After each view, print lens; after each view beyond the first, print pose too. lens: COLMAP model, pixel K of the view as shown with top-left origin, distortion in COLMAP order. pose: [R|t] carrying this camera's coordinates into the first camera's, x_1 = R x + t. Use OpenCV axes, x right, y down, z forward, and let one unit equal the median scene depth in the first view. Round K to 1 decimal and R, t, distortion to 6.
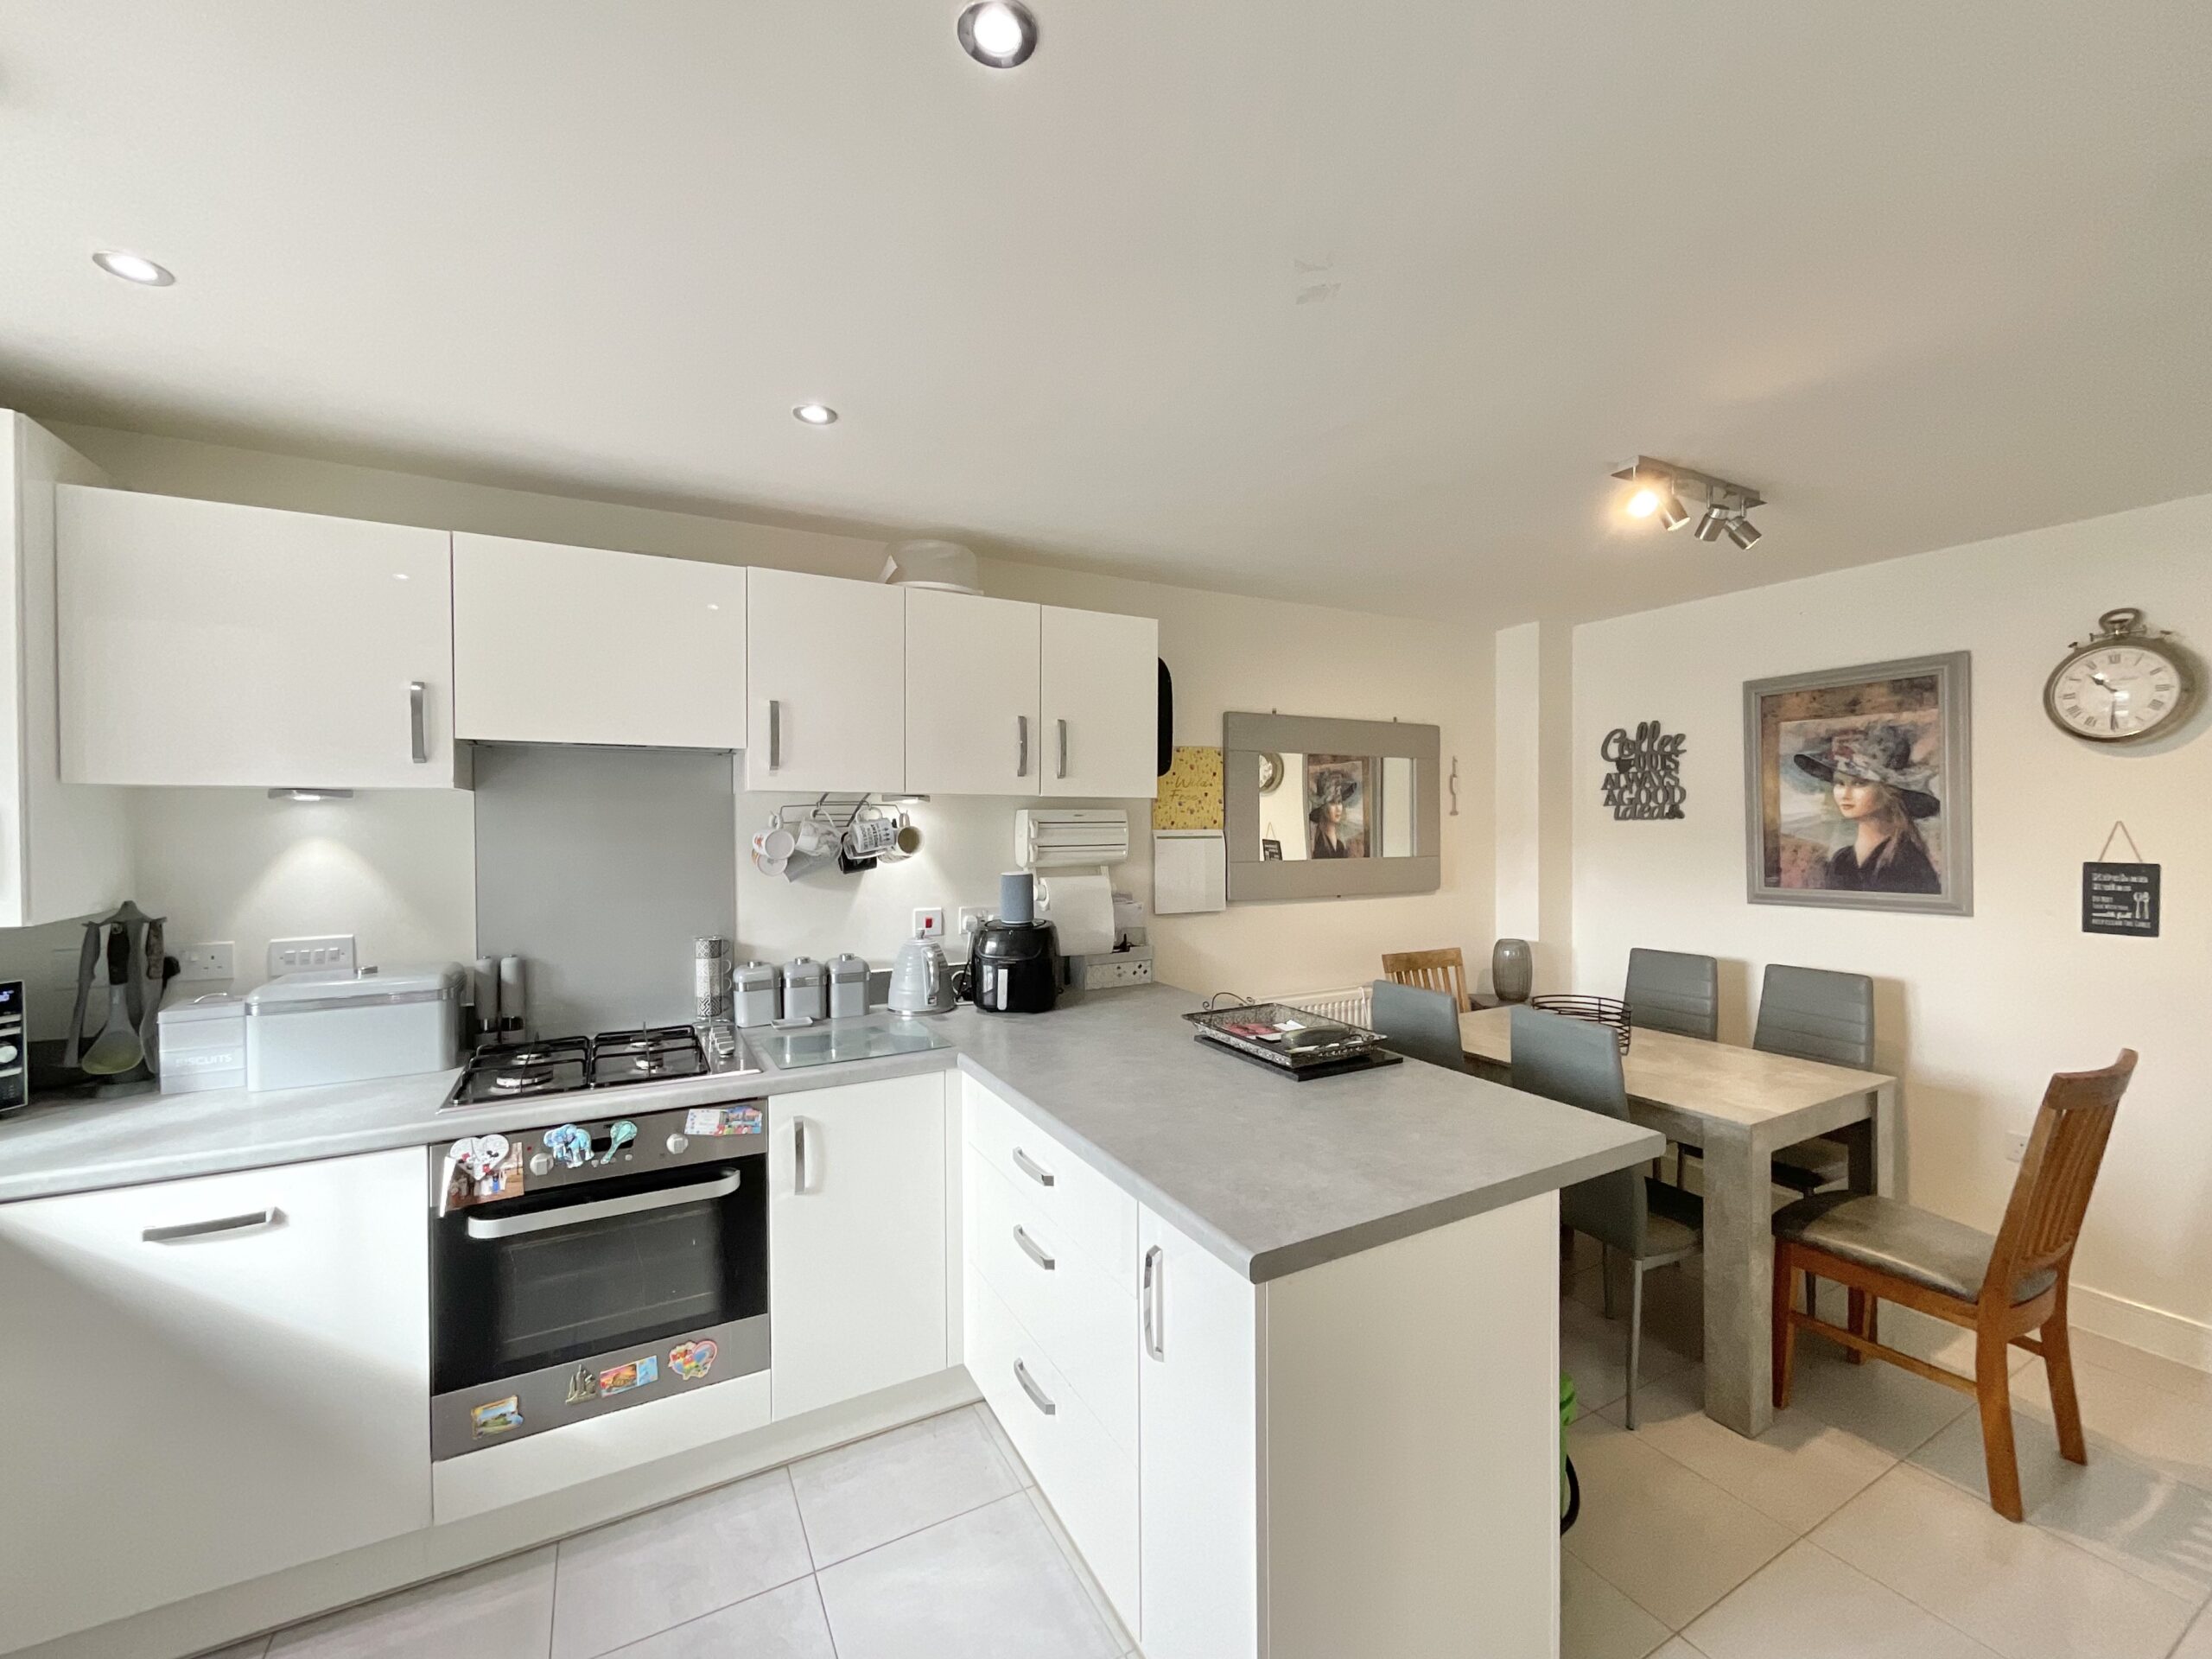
lens RADIAL K [[899.9, 0, 1094.6], [0, 899.9, 831.8], [0, 0, 1]] dist [0.000618, 0.001060]
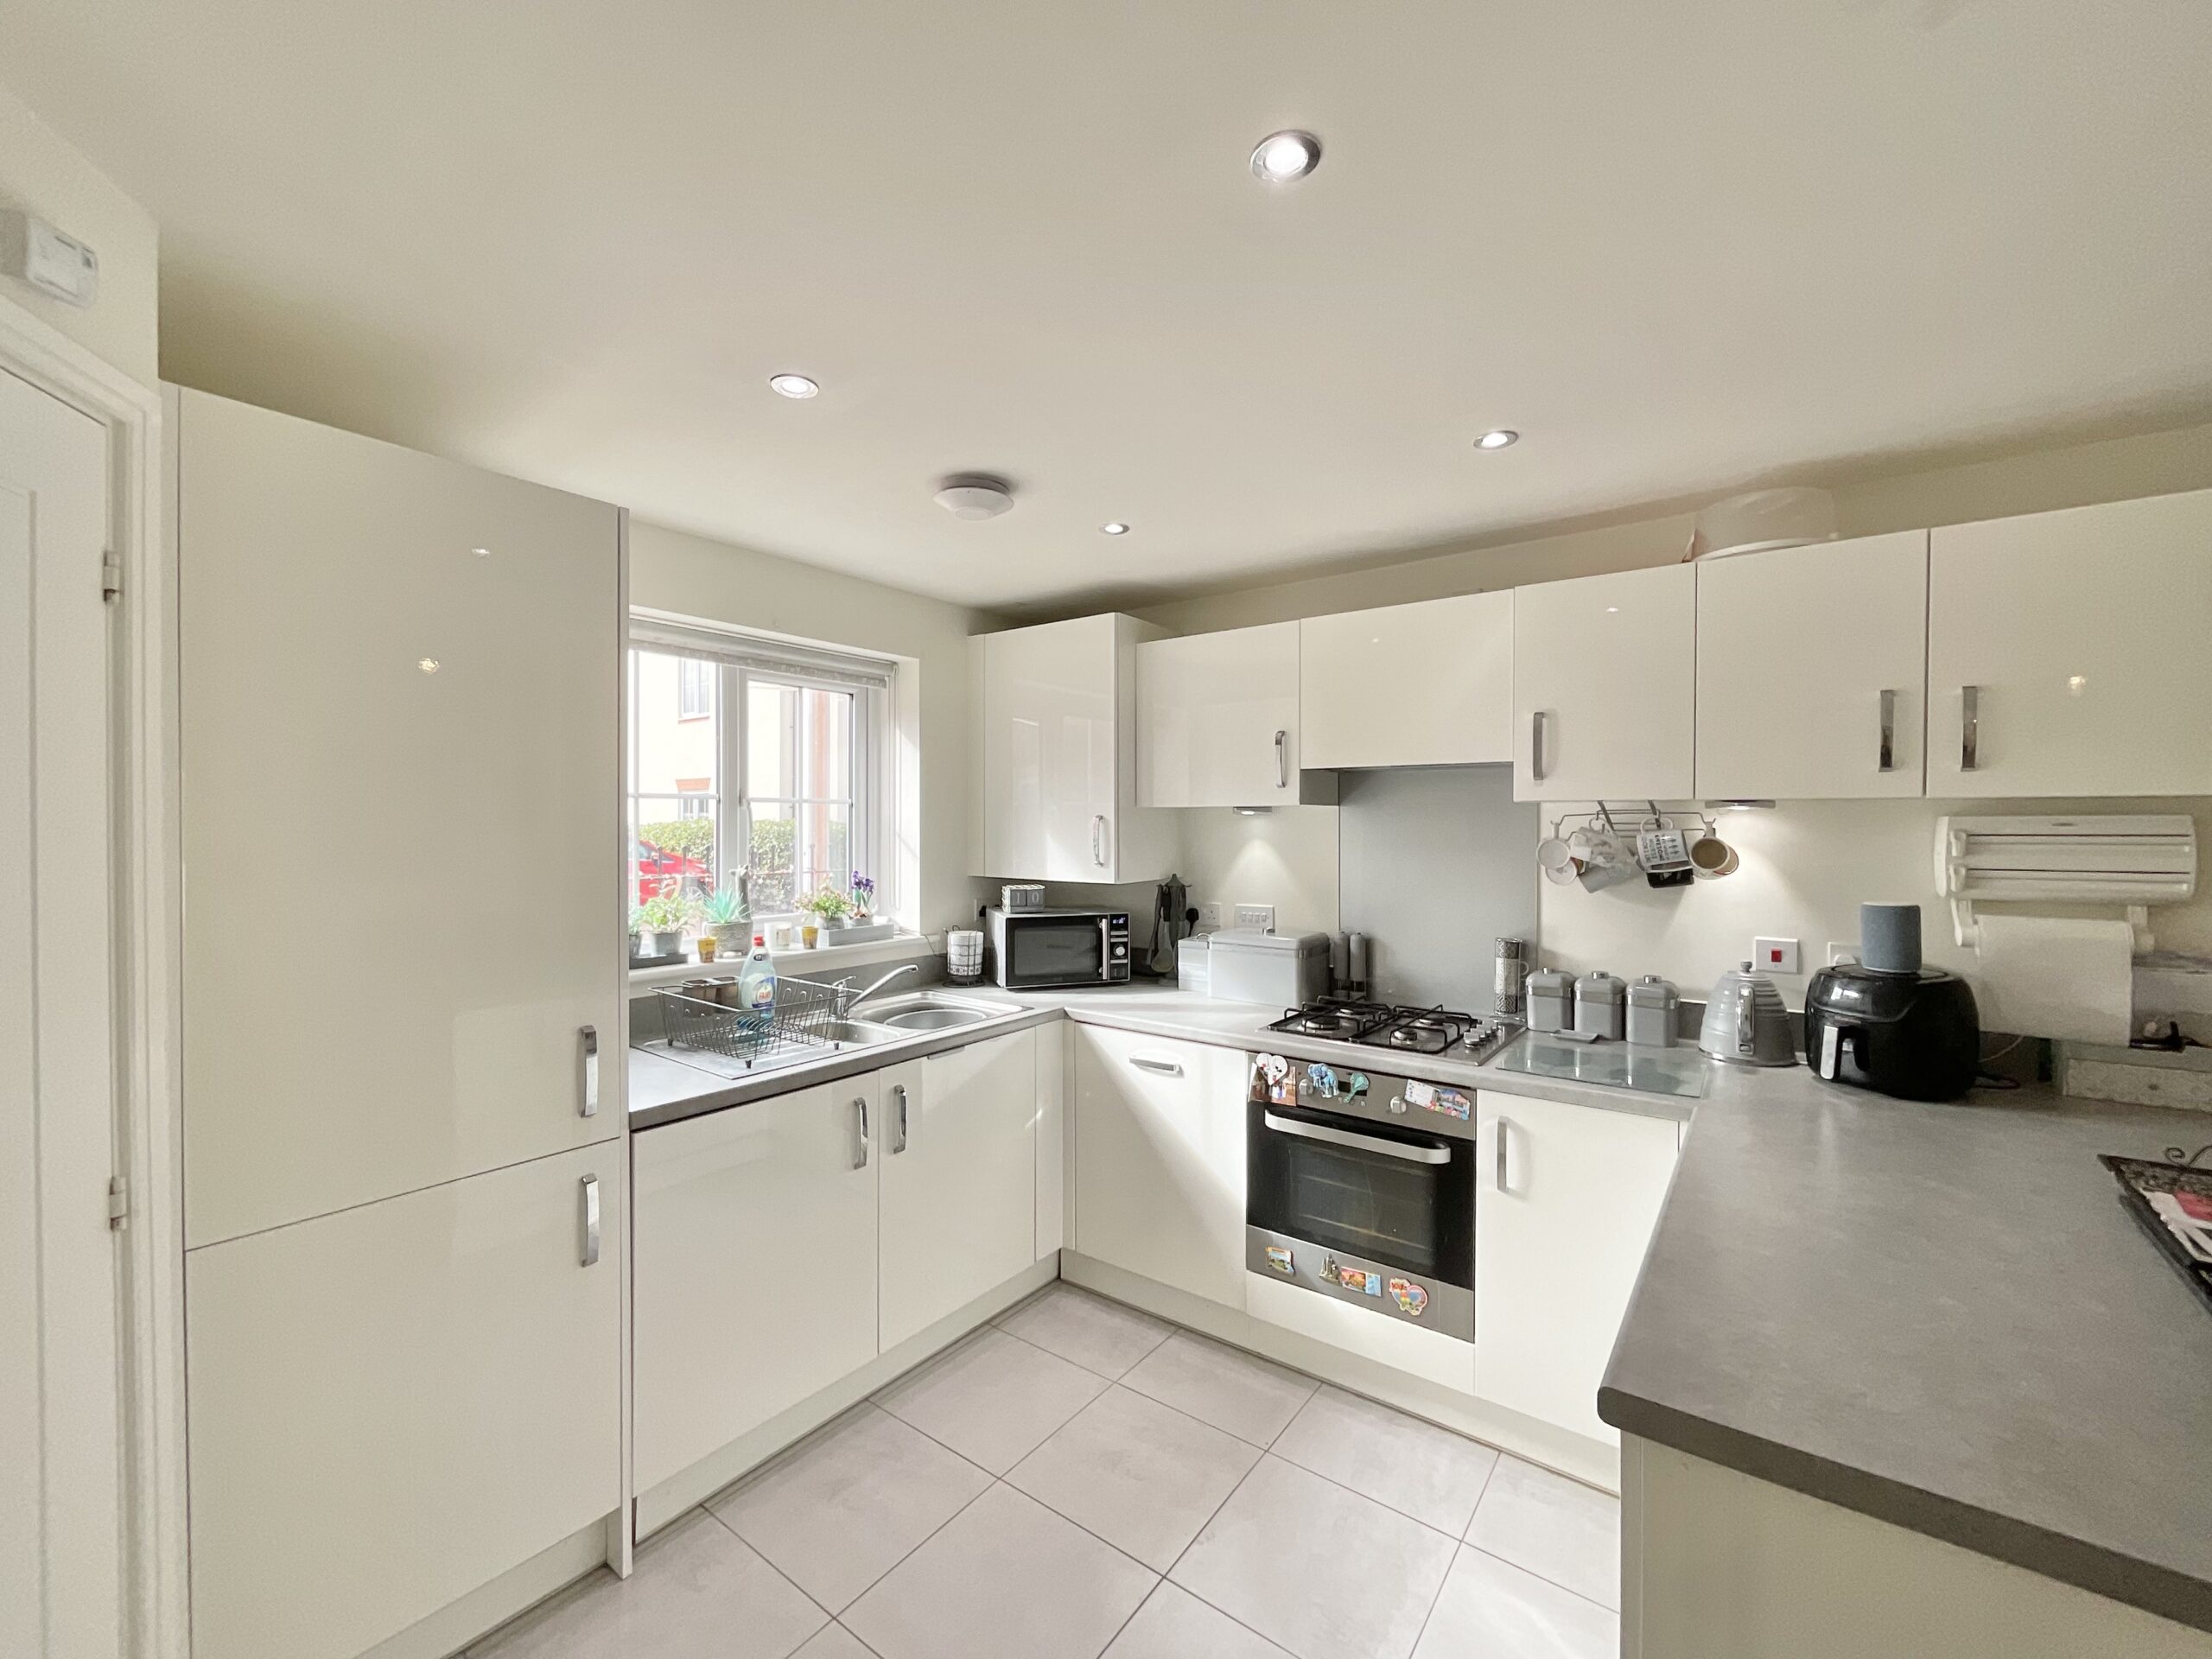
lens RADIAL K [[899.9, 0, 1118.5], [0, 899.9, 828.8], [0, 0, 1]] dist [0.000618, 0.001060]
pose [[0.429938, 0.007942, -0.902824, 0.412596], [-0.012814, 0.999914, 0.002694, -0.012286], [0.902768, 0.010410, 0.430002, 0.151422]]
